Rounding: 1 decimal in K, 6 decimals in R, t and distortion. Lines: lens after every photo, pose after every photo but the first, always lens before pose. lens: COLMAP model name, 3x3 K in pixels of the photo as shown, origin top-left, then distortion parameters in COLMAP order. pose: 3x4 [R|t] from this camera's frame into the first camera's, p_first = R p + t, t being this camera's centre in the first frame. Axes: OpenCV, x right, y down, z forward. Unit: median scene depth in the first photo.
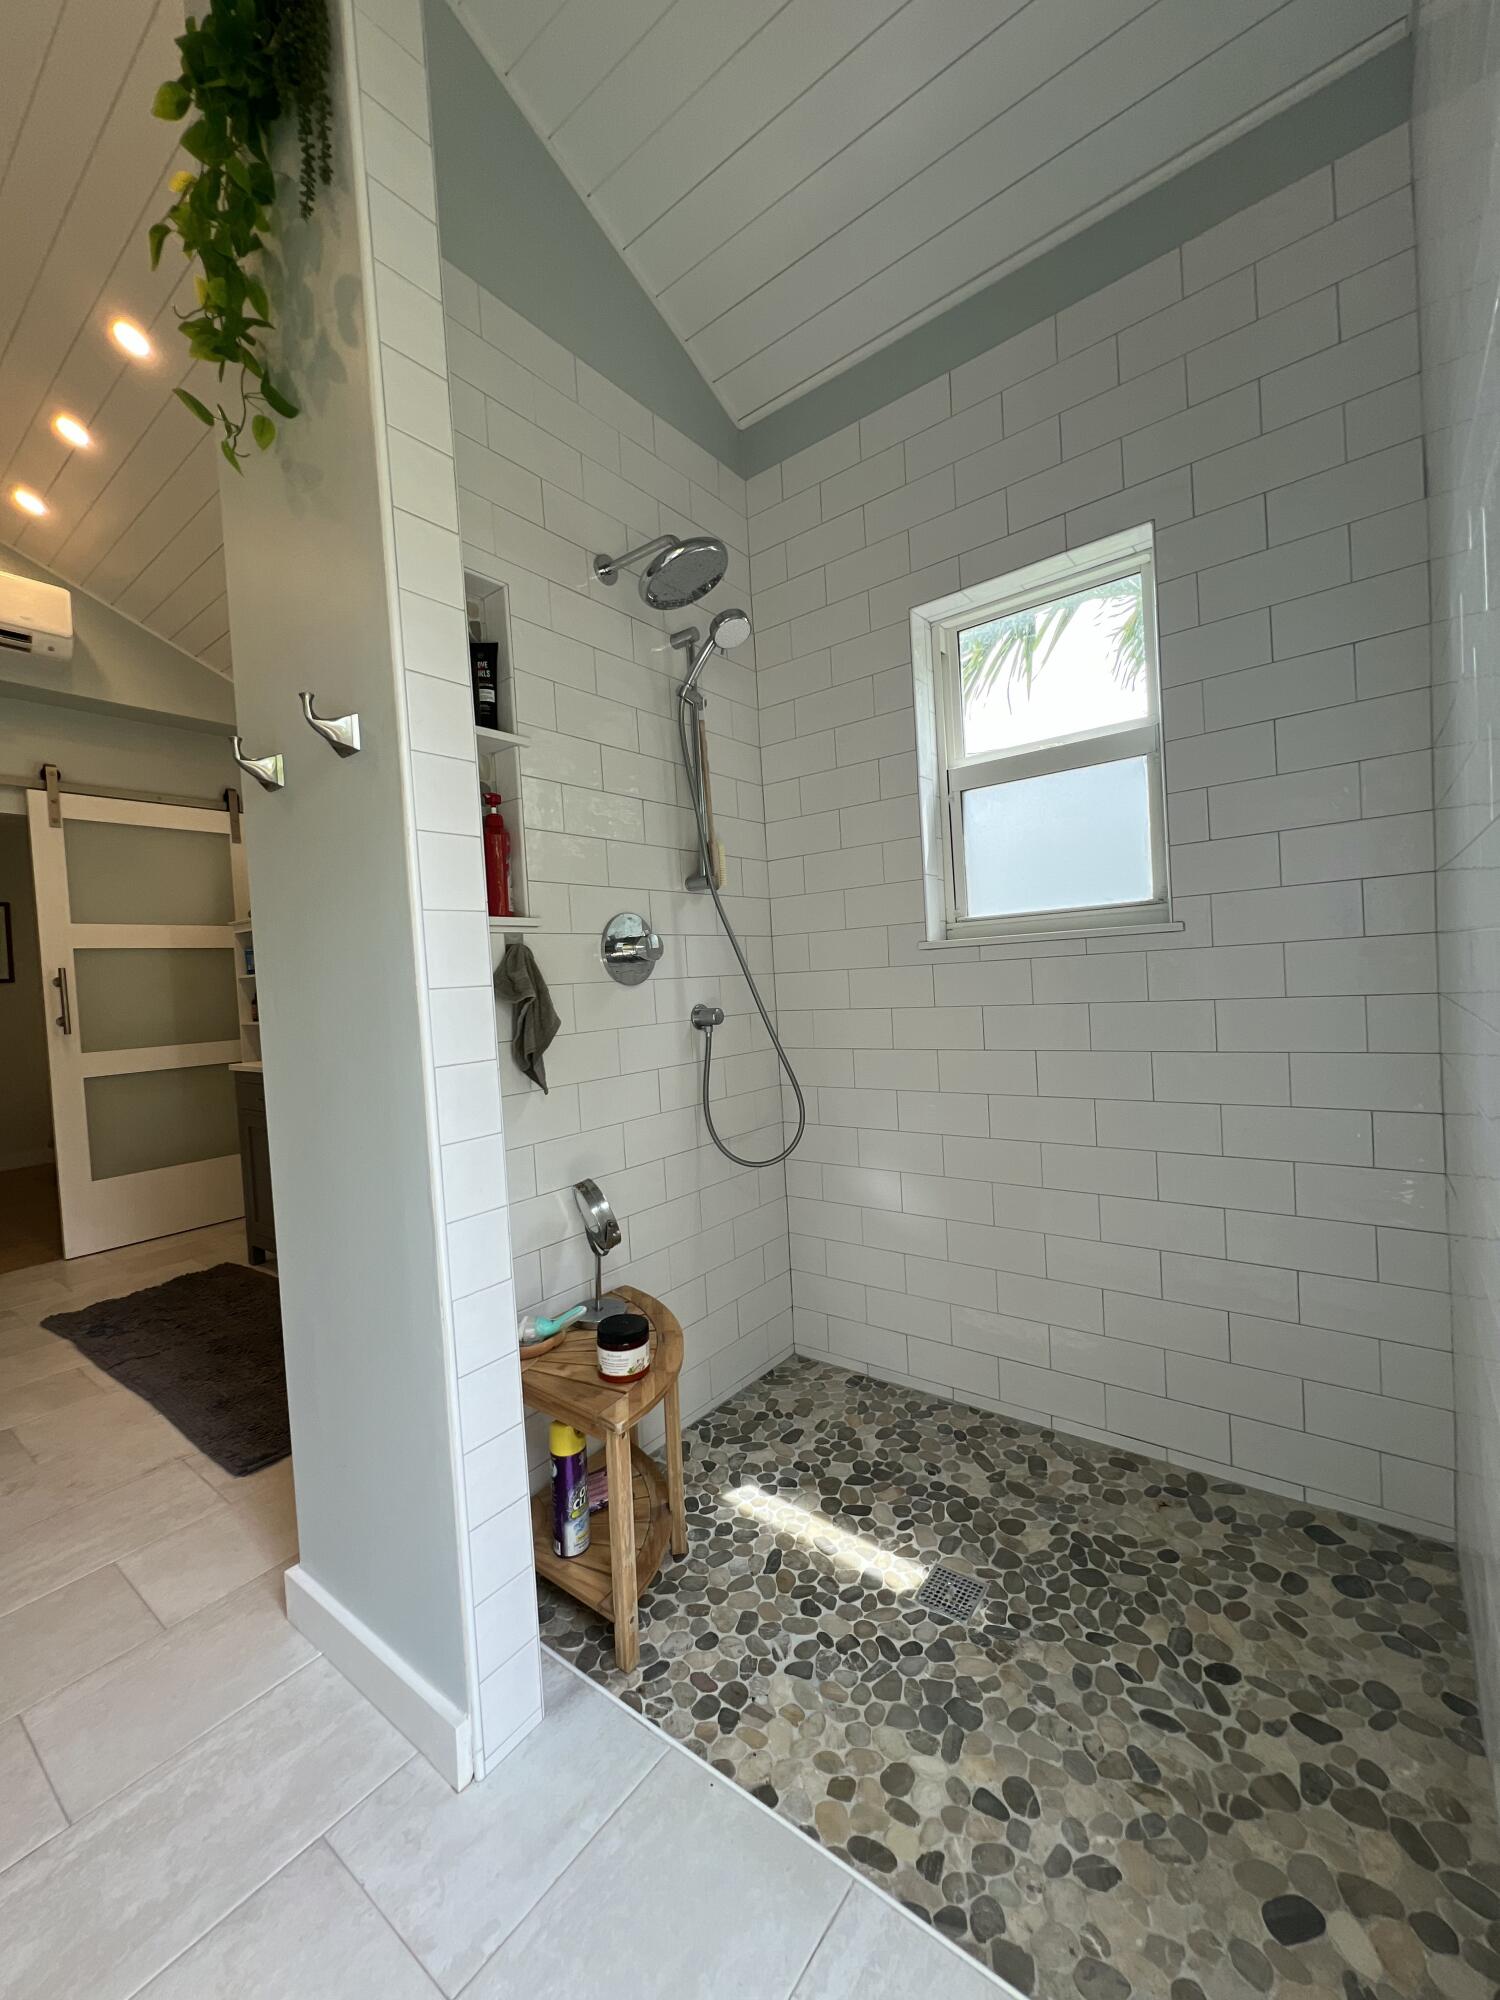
lens RADIAL K [[798.5, 0, 754.6], [0, 798.5, 1000.9], [0, 0, 1]] dist [-0.003657, 0.000936]
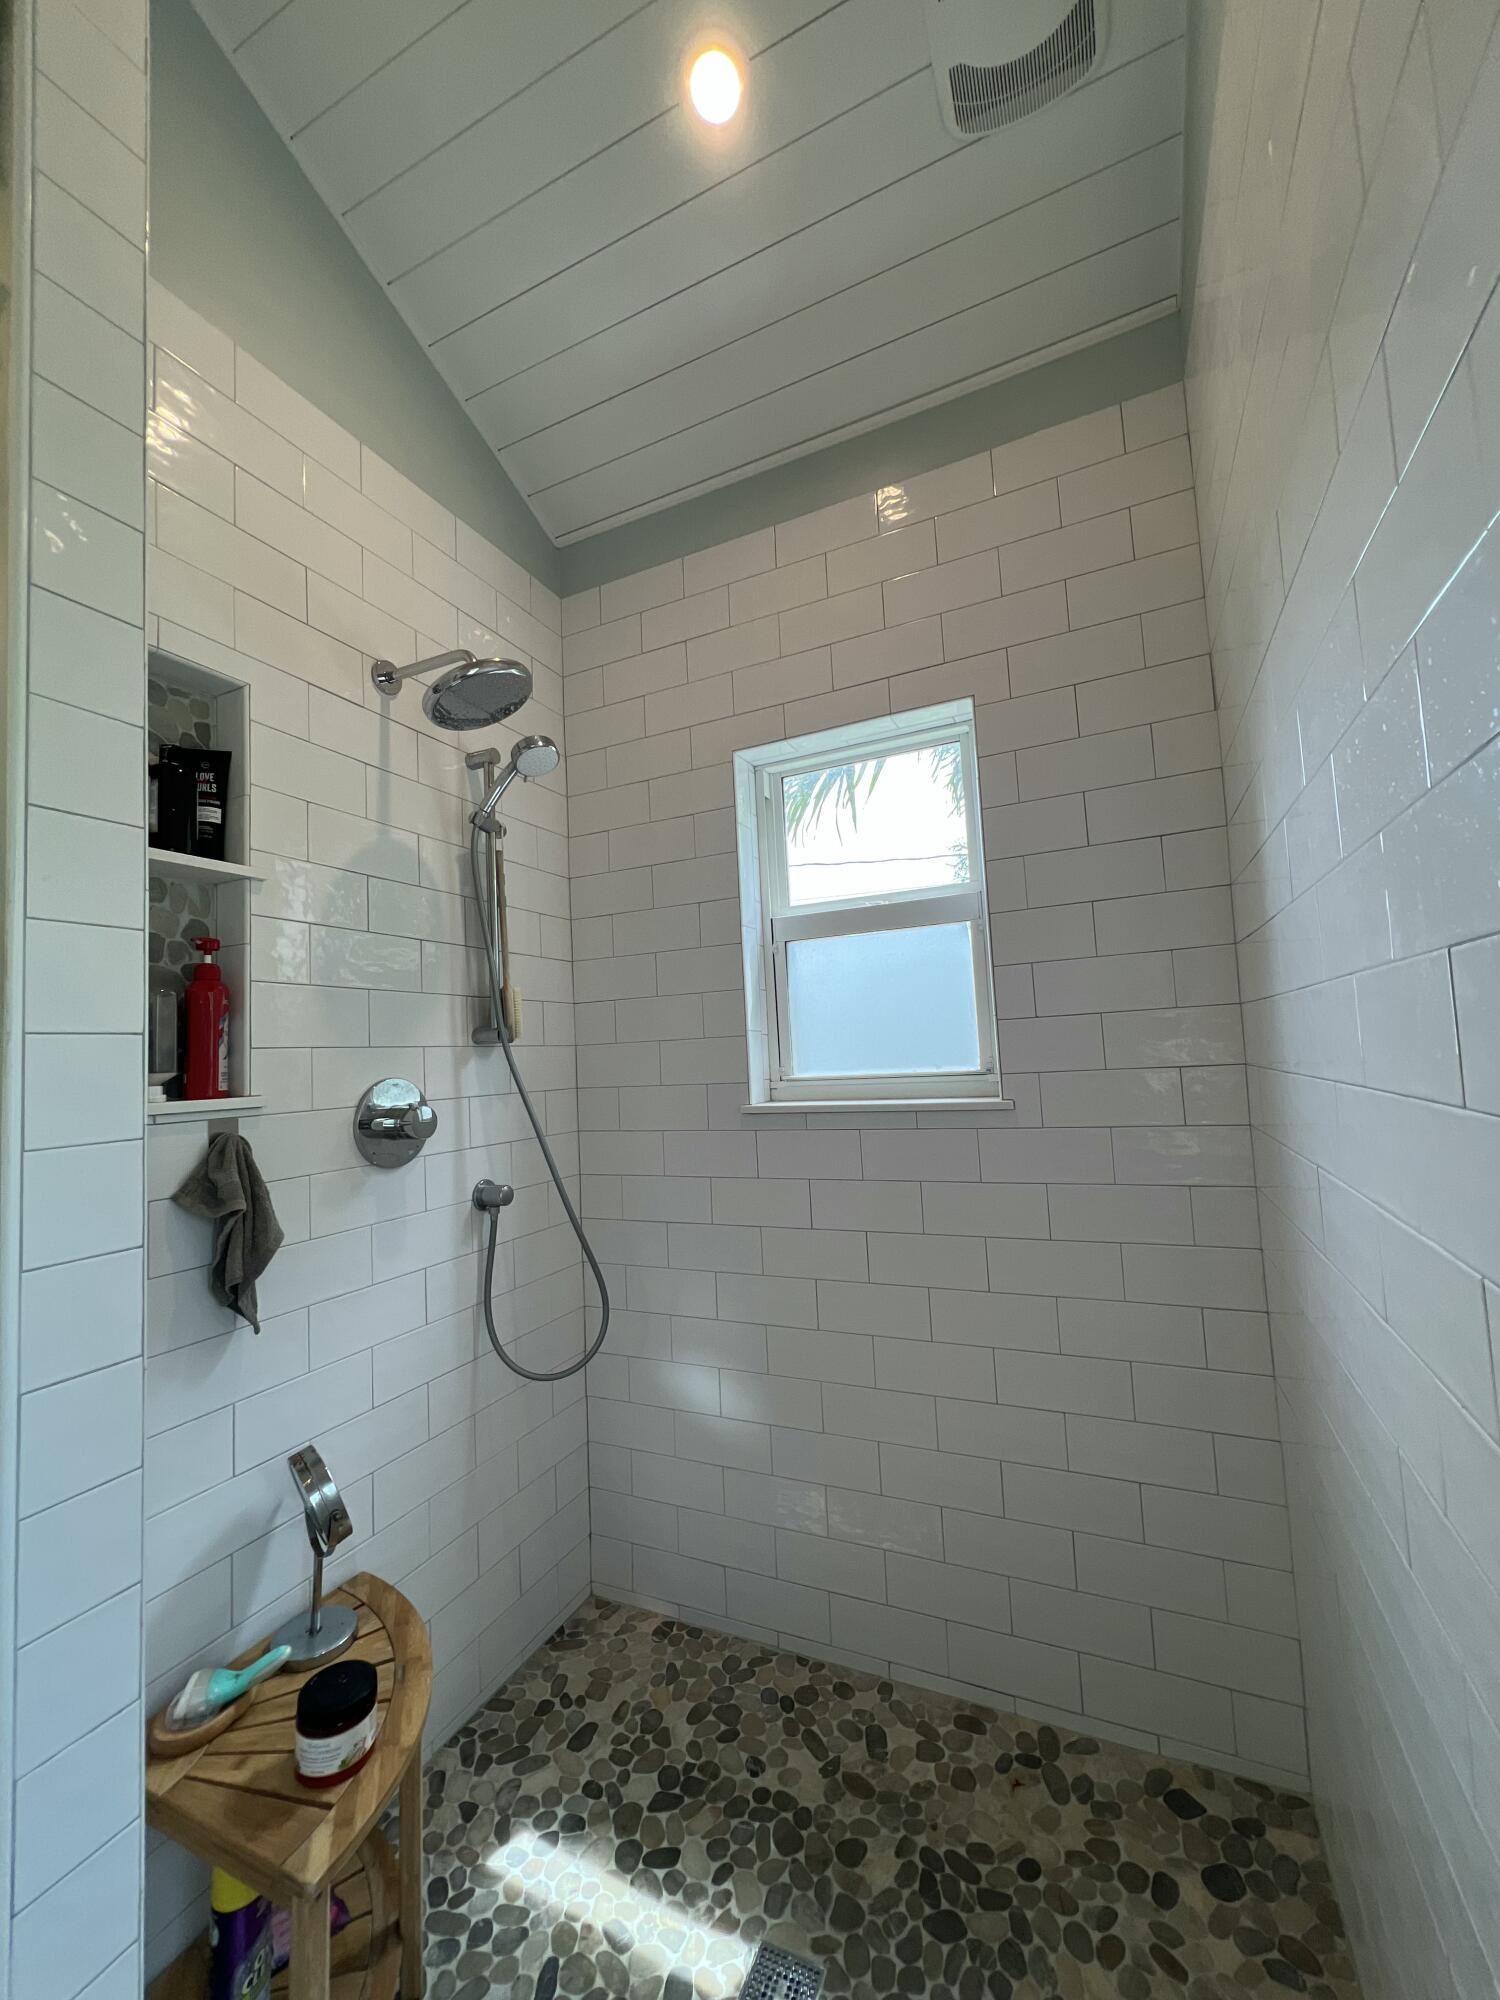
lens RADIAL K [[798.5, 0, 752.2], [0, 798.5, 999.8], [0, 0, 1]] dist [-0.003657, 0.000936]
pose [[0.975673, 0.027349, 0.217518, 0.022152], [-0.002704, 0.993614, -0.112799, -0.109202], [-0.219214, 0.109467, 0.969516, 0.129969]]
